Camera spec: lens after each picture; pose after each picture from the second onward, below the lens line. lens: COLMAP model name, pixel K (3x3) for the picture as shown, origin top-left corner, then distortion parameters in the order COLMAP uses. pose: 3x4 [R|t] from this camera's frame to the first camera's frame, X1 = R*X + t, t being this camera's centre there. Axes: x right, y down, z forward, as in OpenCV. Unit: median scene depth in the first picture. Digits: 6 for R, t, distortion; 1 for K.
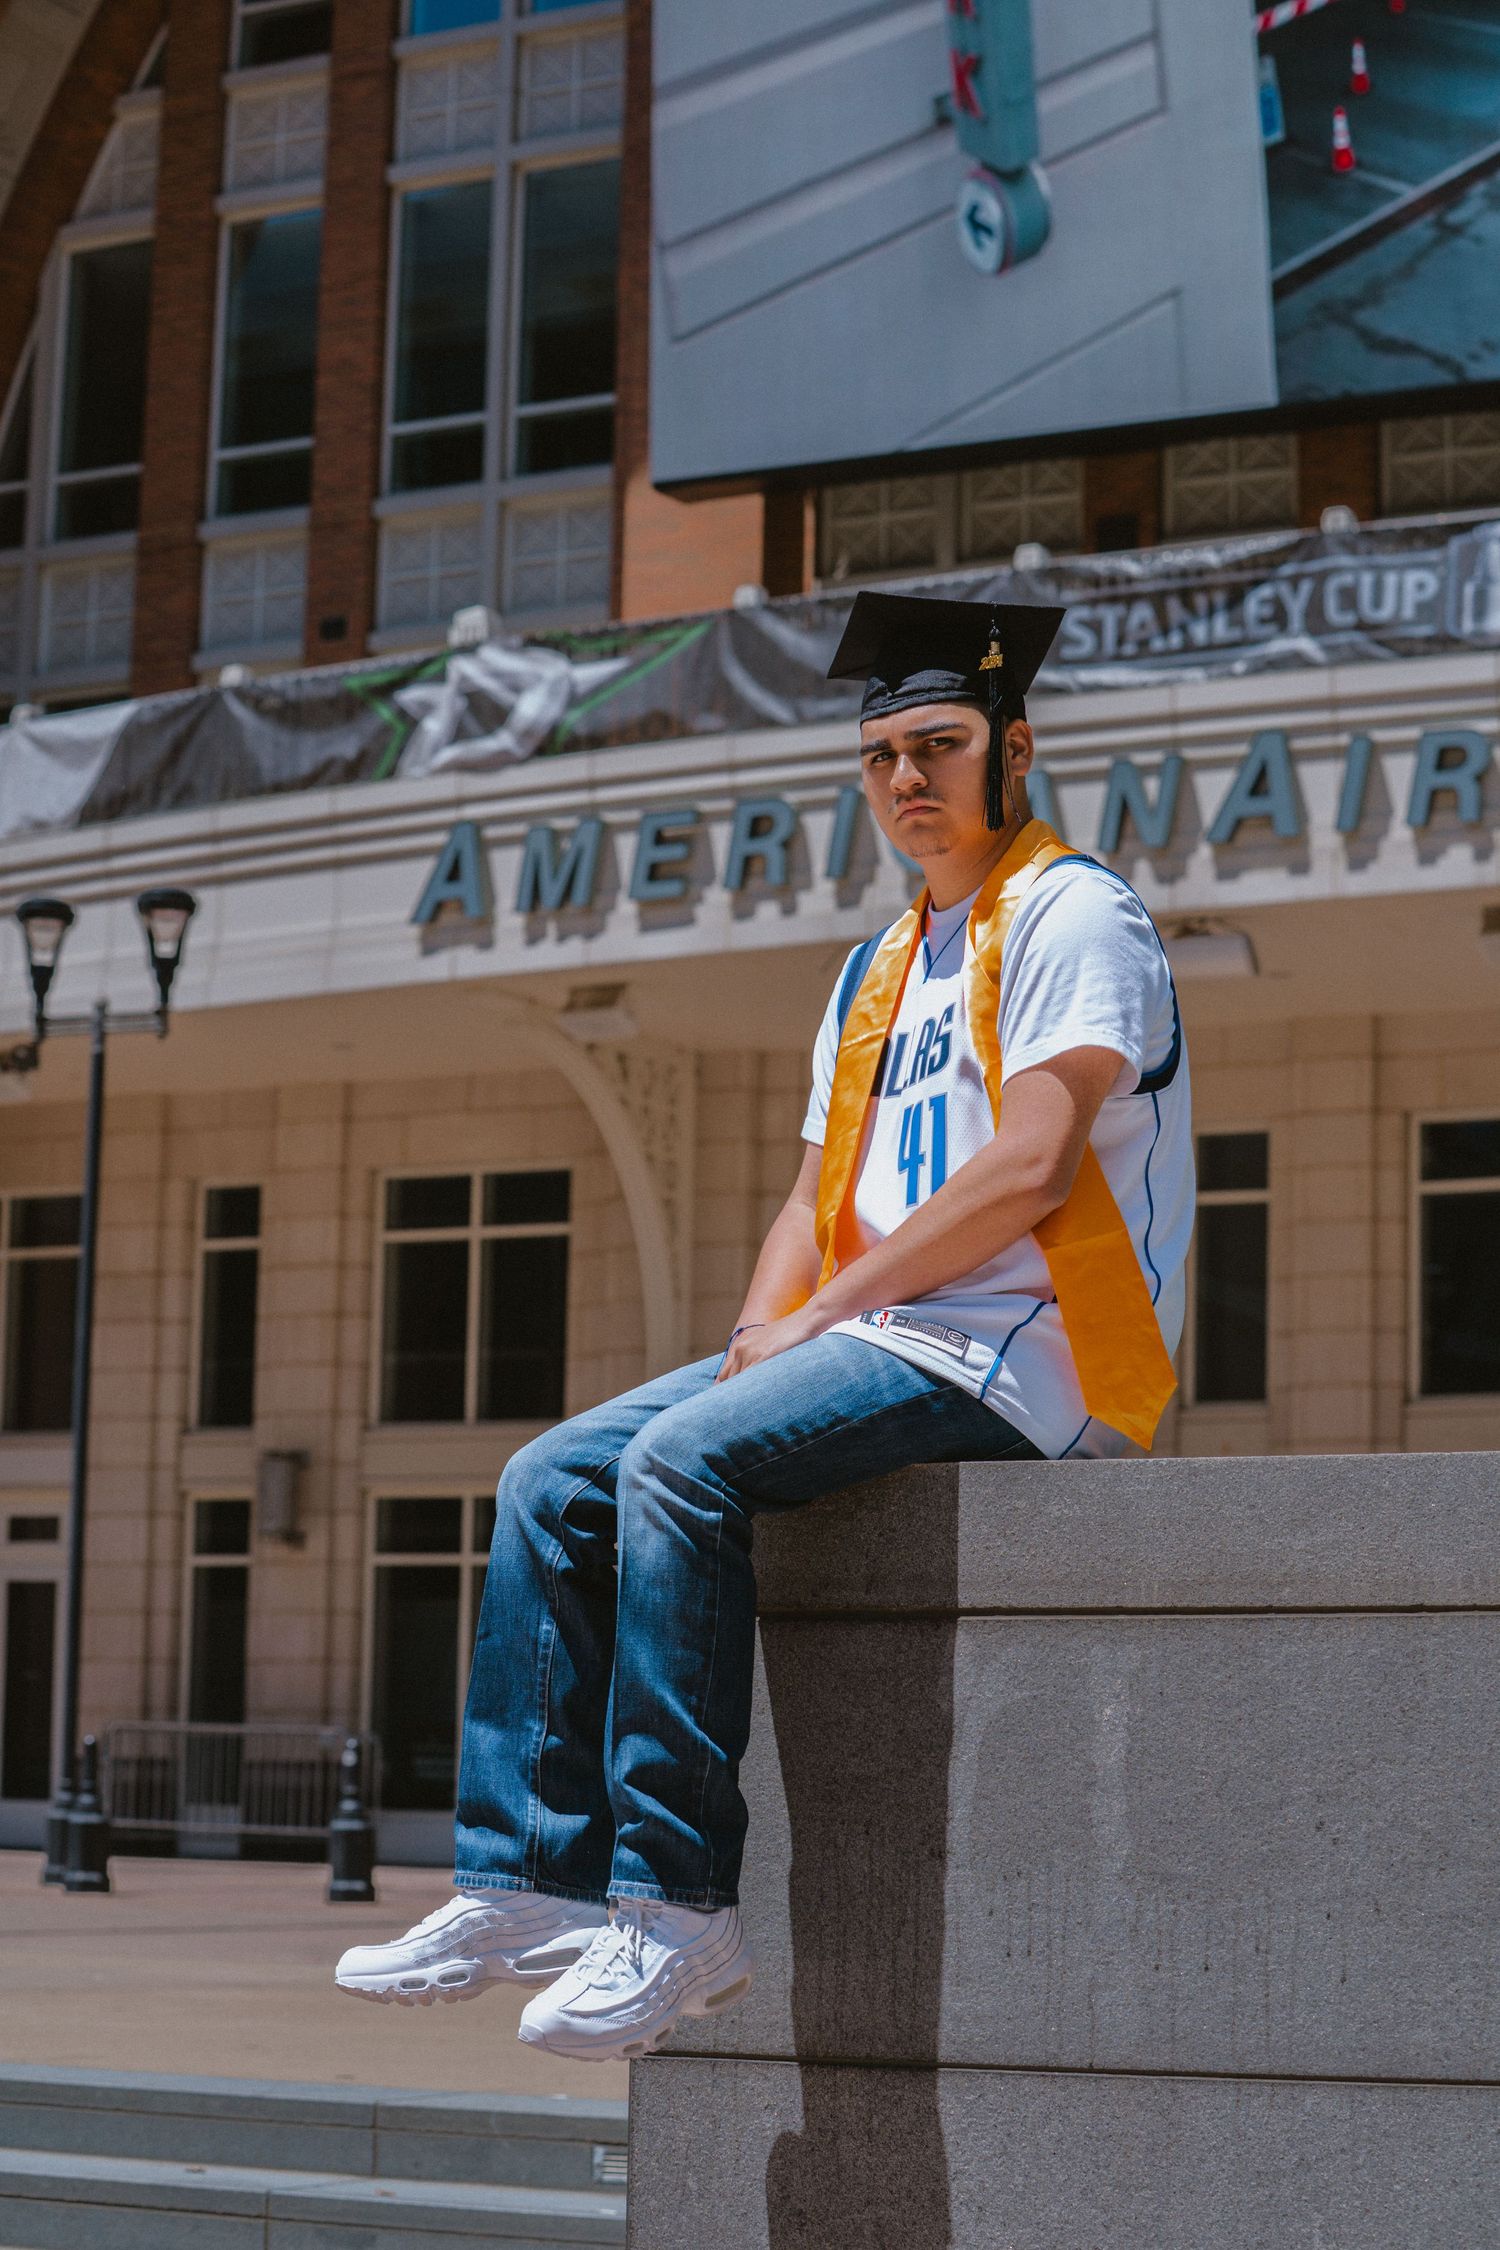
lens RADIAL K [[4655.9, 0, 748.5], [0, 4655.9, 1109.2], [0, 0, 1]] dist [-0.289953, 0.000000]
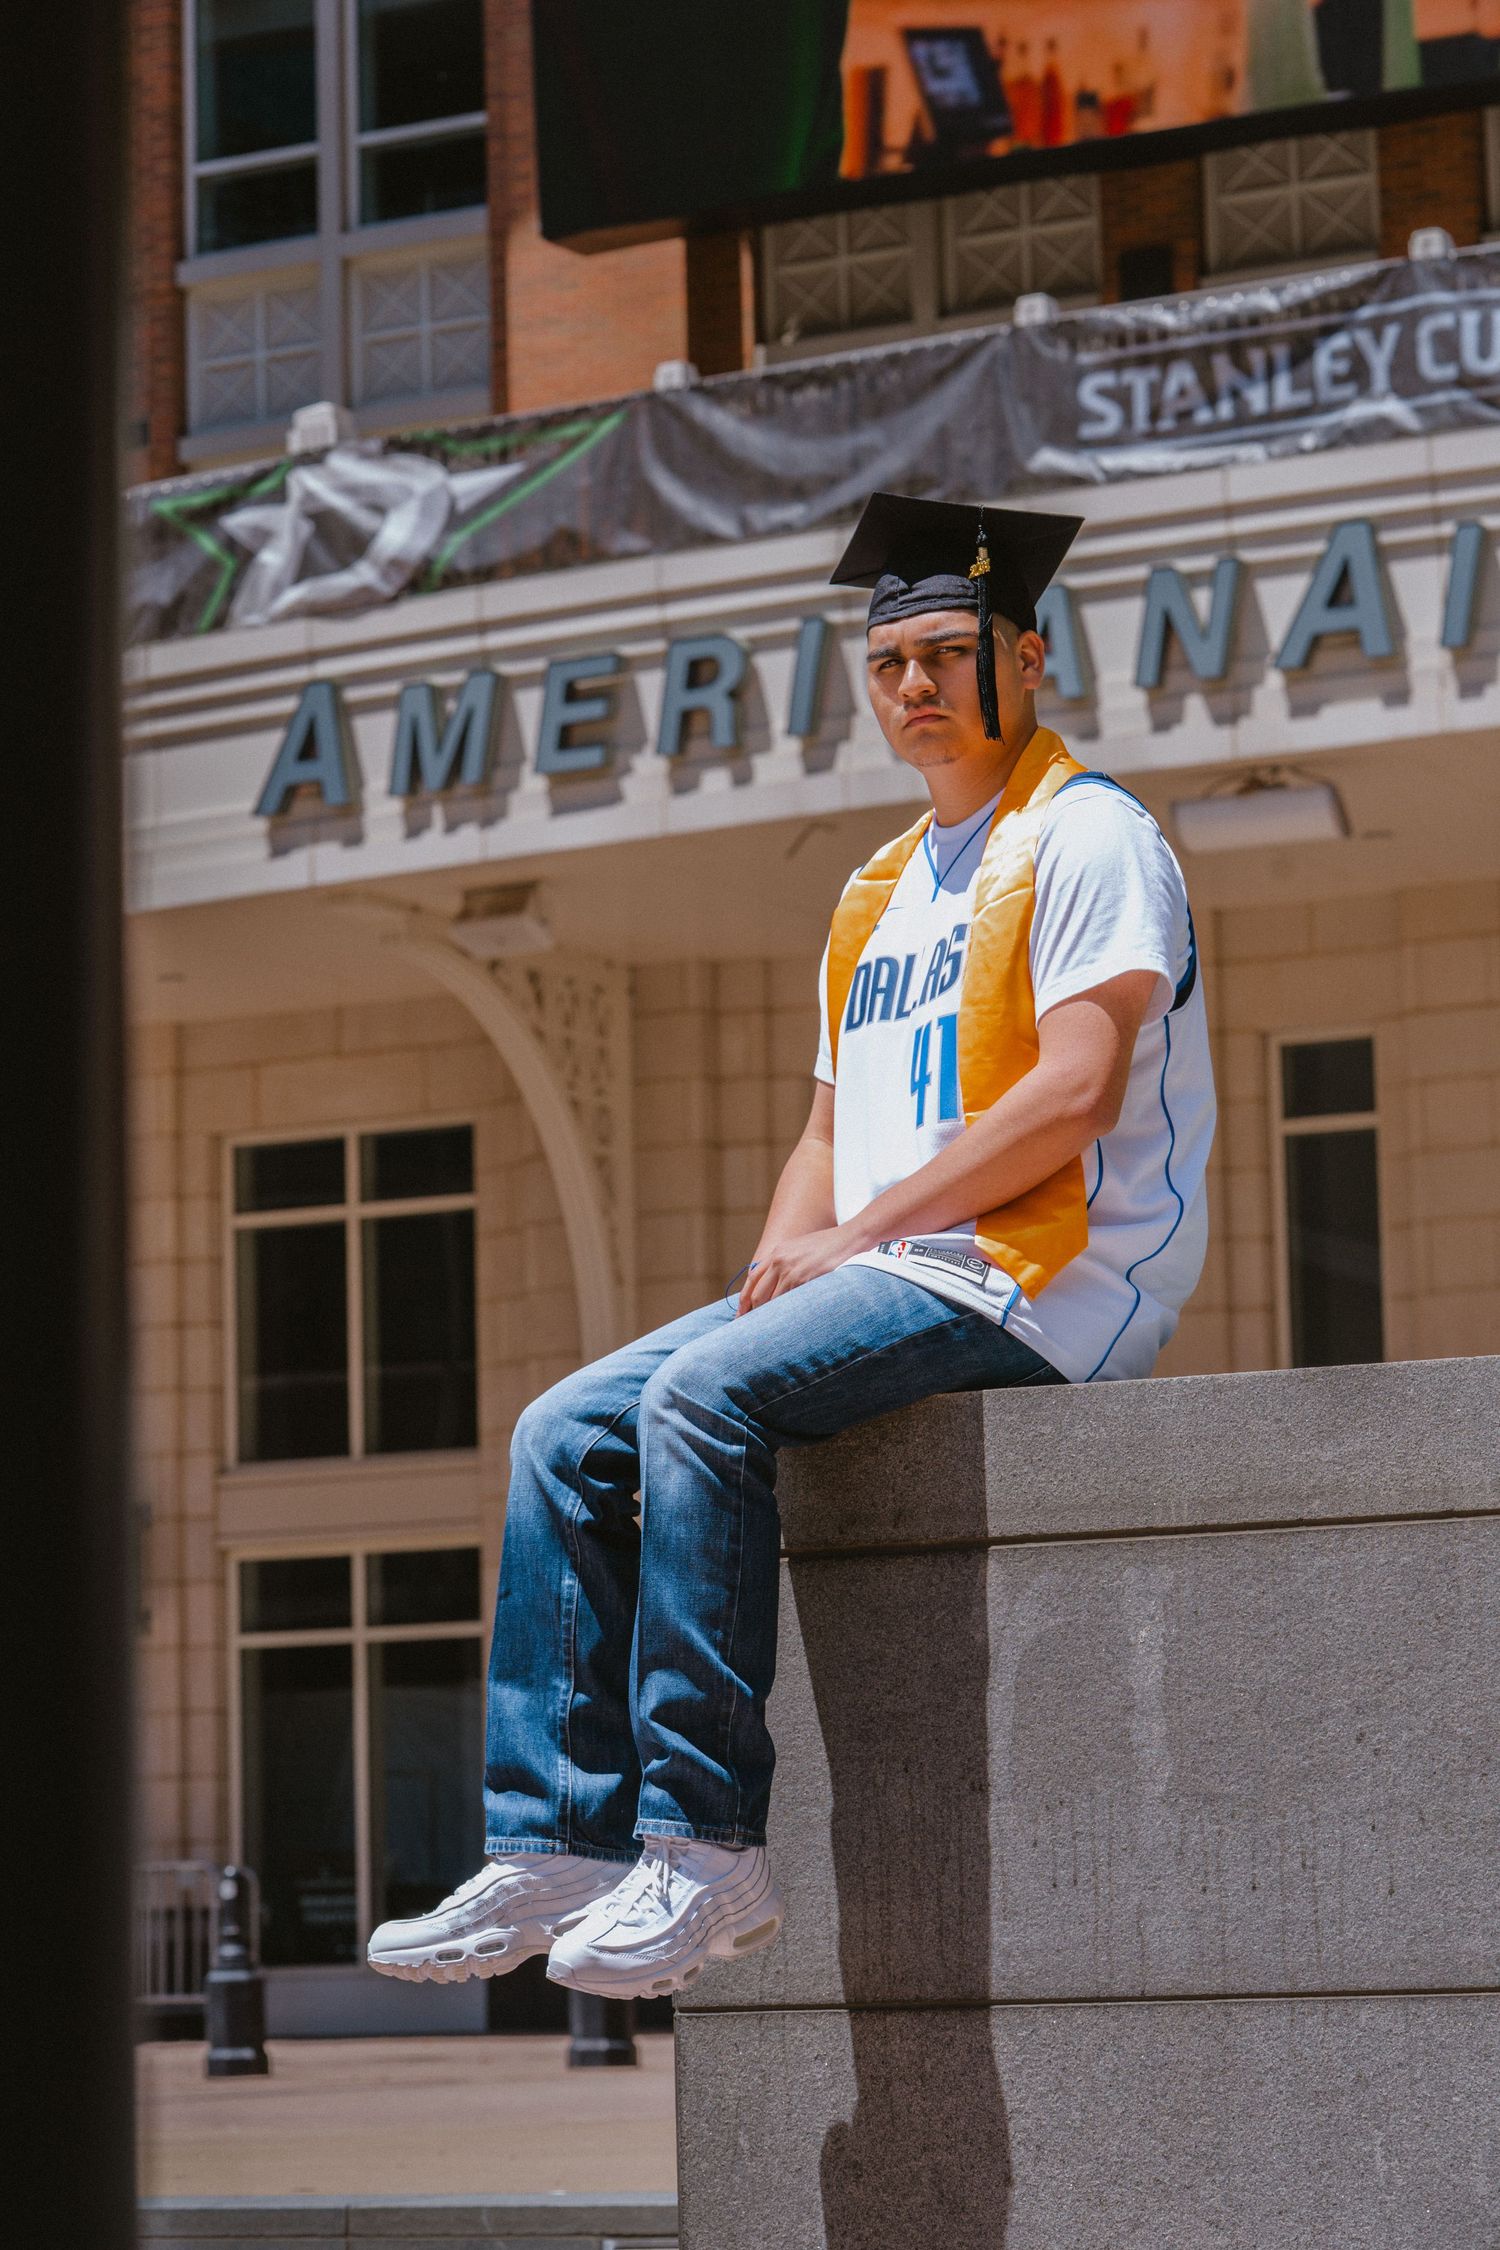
lens RADIAL K [[6261.7, 0, 745.6], [0, 6261.7, 1115.7], [0, 0, 1]] dist [-0.085730, 0.000000]
pose [[0.999048, -0.042819, 0.008387, -0.002047], [0.042706, 0.999001, 0.013184, -0.000343], [-0.008943, -0.012813, 0.999878, -0.049395]]
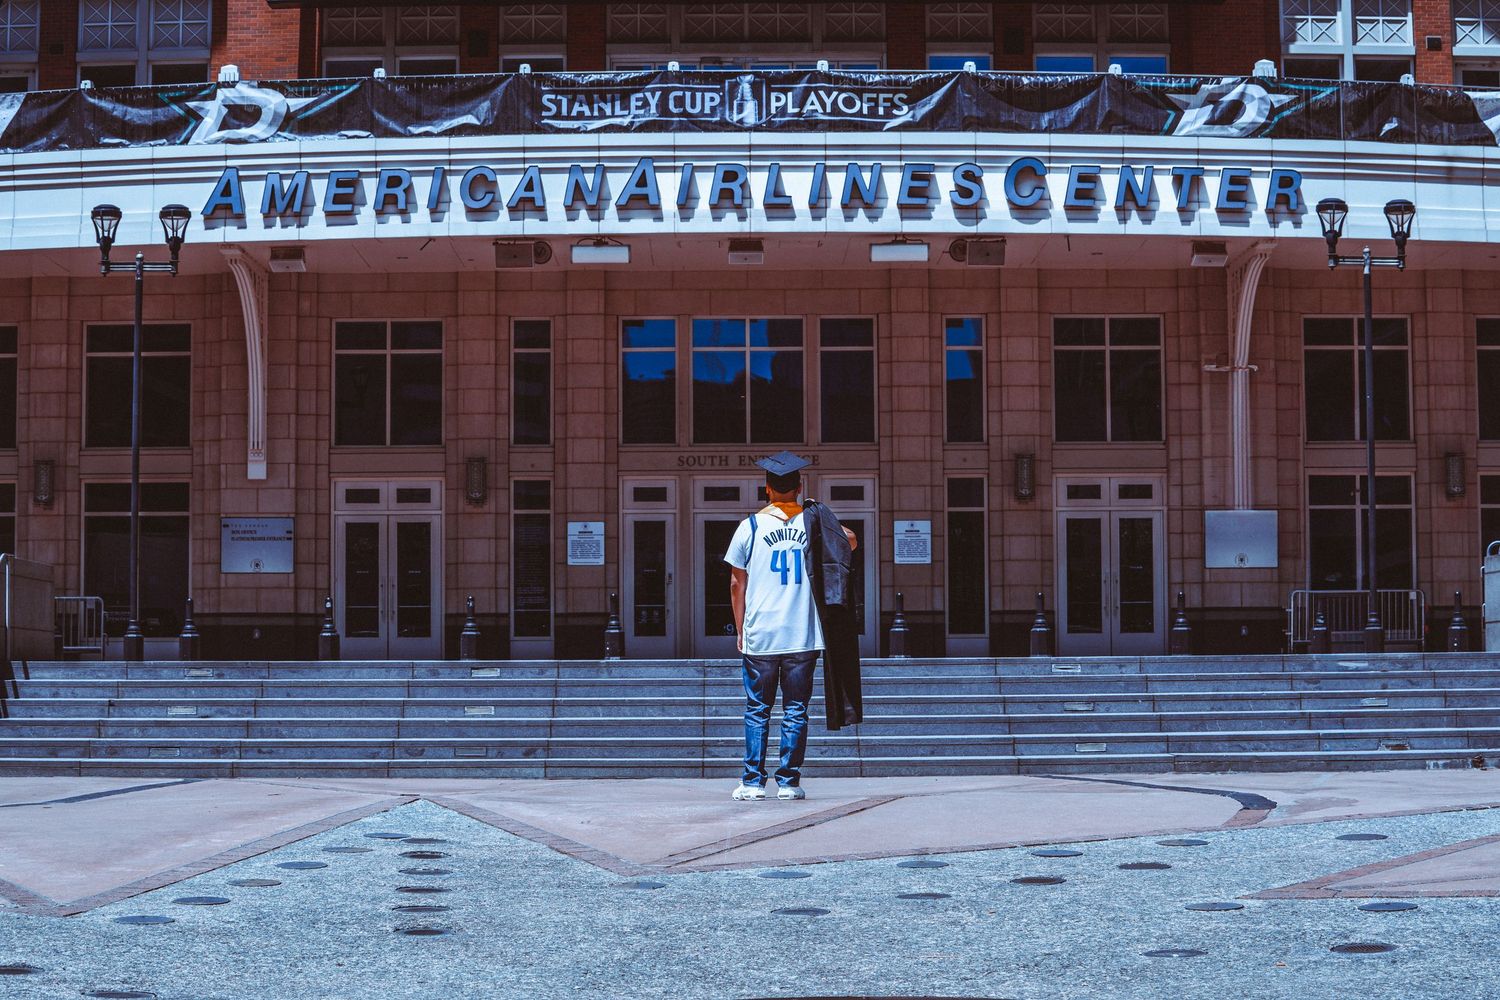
lens RADIAL K [[3103.9, 0, 763.8], [0, 3103.9, 506.3], [0, 0, 1]] dist [-0.289953, 0.000000]
pose [[0.886889, 0.003575, 0.461968, -0.543186], [-0.047460, 0.995384, 0.083411, -0.040119], [-0.459538, -0.095902, 0.882965, -0.399047]]
